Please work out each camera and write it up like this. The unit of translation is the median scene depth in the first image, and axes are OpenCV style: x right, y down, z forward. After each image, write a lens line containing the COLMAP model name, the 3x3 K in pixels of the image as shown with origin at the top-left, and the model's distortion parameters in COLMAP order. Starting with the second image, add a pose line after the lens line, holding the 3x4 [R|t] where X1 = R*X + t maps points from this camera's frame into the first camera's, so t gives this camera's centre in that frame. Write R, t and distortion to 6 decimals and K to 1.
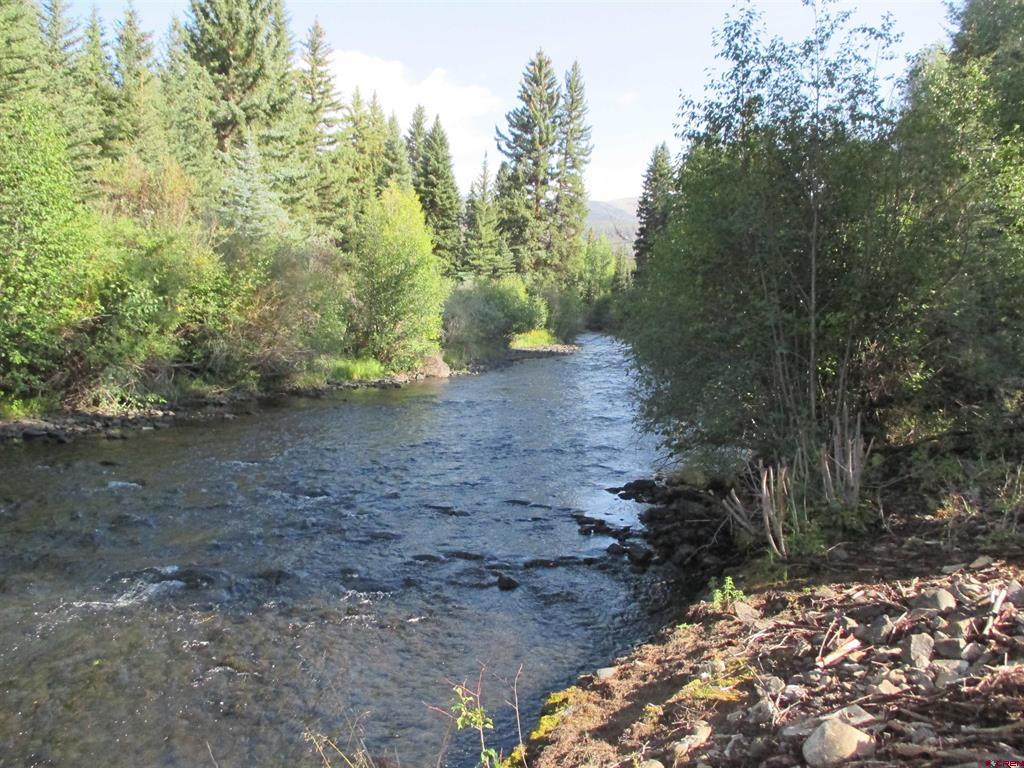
lens RADIAL K [[848.9, 0, 513.4], [0, 848.9, 385.8], [0, 0, 1]] dist [-0.039808, 0.003275]
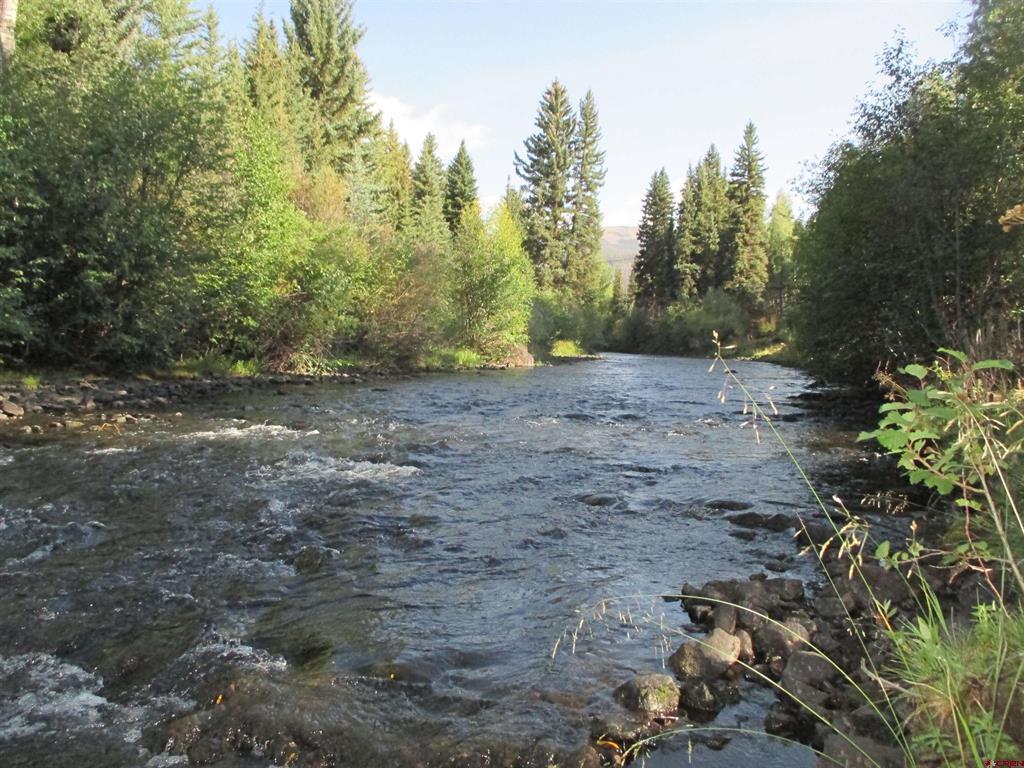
lens RADIAL K [[848.9, 0, 509.7], [0, 848.9, 384.0], [0, 0, 1]] dist [-0.039808, 0.003275]
pose [[0.999826, -0.009156, 0.016273, -0.047247], [0.009734, 0.999312, -0.035790, 0.019905], [-0.015934, 0.035942, 0.999227, -0.042361]]
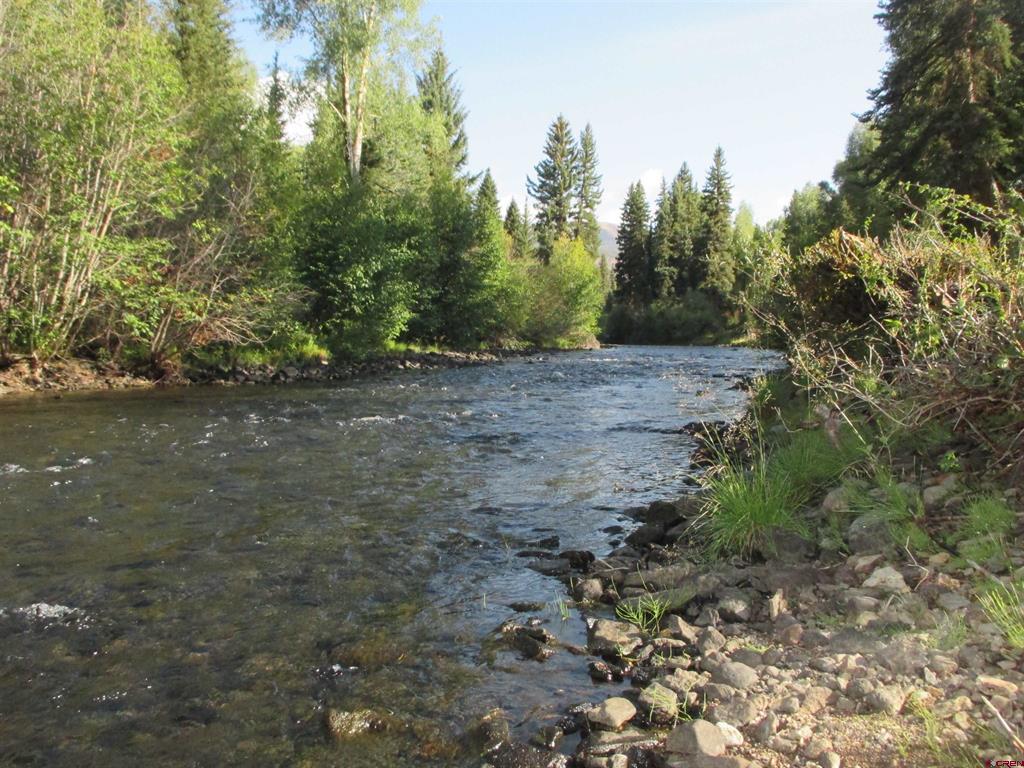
lens RADIAL K [[848.9, 0, 512.0], [0, 848.9, 381.6], [0, 0, 1]] dist [-0.039808, 0.003275]
pose [[0.997348, -0.020695, 0.069773, -0.137919], [0.022939, 0.999240, -0.031525, 0.038743], [-0.069067, 0.033042, 0.997065, -0.243759]]
